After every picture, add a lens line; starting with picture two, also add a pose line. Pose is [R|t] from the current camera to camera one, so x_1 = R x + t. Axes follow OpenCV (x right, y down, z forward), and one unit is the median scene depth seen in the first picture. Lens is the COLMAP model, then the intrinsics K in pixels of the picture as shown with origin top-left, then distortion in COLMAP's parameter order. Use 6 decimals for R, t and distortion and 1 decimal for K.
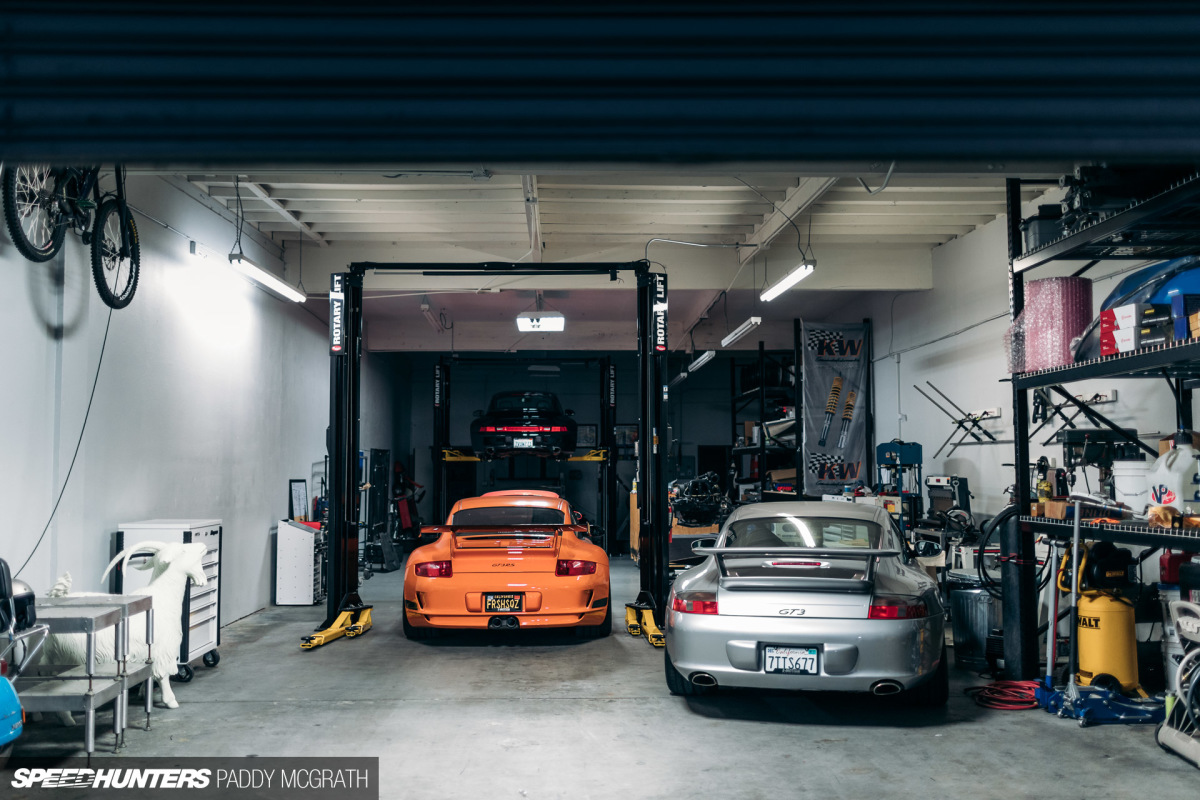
lens RADIAL K [[1238.5, 0, 600.0], [0, 1238.5, 400.0], [0, 0, 1]] dist [0.005729, 0.000699]
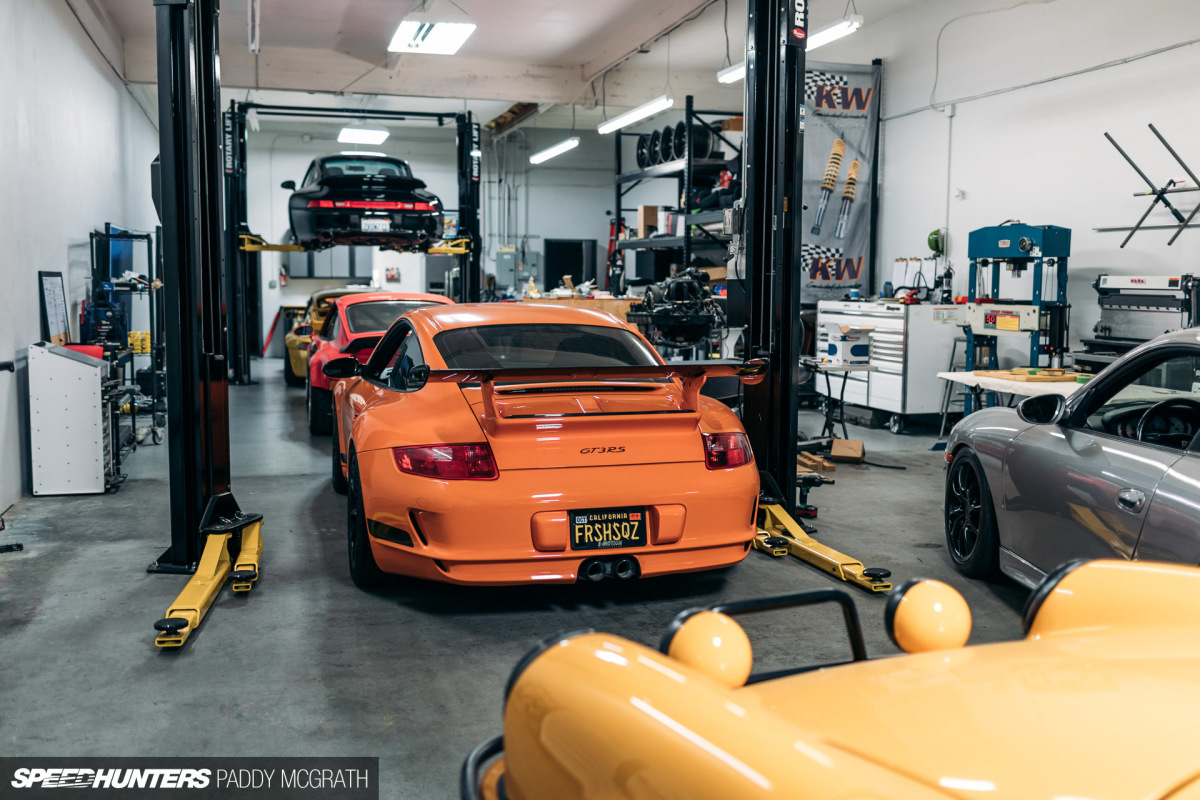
lens RADIAL K [[1152.5, 0, 600.0], [0, 1152.5, 400.0], [0, 0, 1]] dist [-0.001680, -0.011390]
pose [[0.965882, -0.017829, 0.258370, -0.131810], [-0.024734, 0.986717, 0.160554, 0.029697], [-0.257800, -0.161467, 0.952611, 0.398310]]
